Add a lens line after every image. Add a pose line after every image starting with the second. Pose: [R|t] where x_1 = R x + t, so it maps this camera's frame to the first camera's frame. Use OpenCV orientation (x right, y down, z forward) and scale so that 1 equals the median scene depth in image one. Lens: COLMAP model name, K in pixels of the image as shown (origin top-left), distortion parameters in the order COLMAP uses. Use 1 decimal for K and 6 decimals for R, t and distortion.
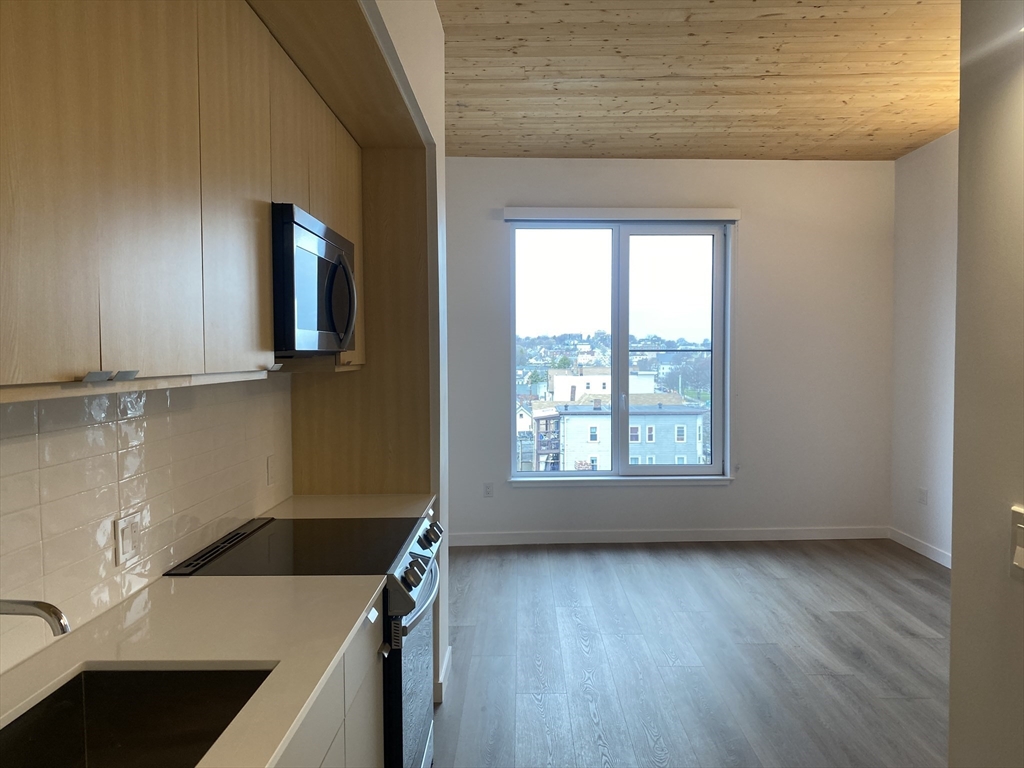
lens RADIAL K [[788.4, 0, 512.0], [0, 788.4, 384.0], [0, 0, 1]] dist [0.058836, -0.064790]
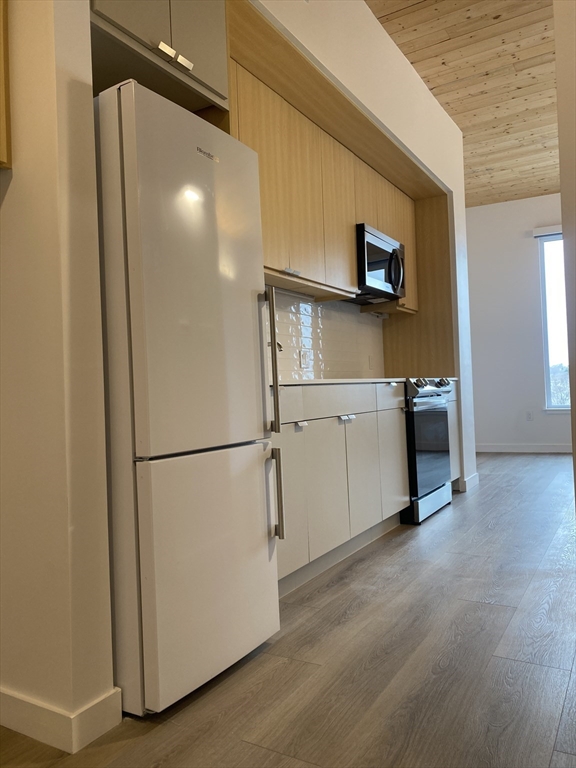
lens RADIAL K [[591.3, 0, 288.0], [0, 591.3, 384.0], [0, 0, 1]] dist [0.058836, -0.064790]
pose [[0.866913, -0.031893, -0.497438, 0.227055], [0.013276, 0.999074, -0.040919, 0.185553], [0.498282, 0.028869, 0.866534, -0.369383]]
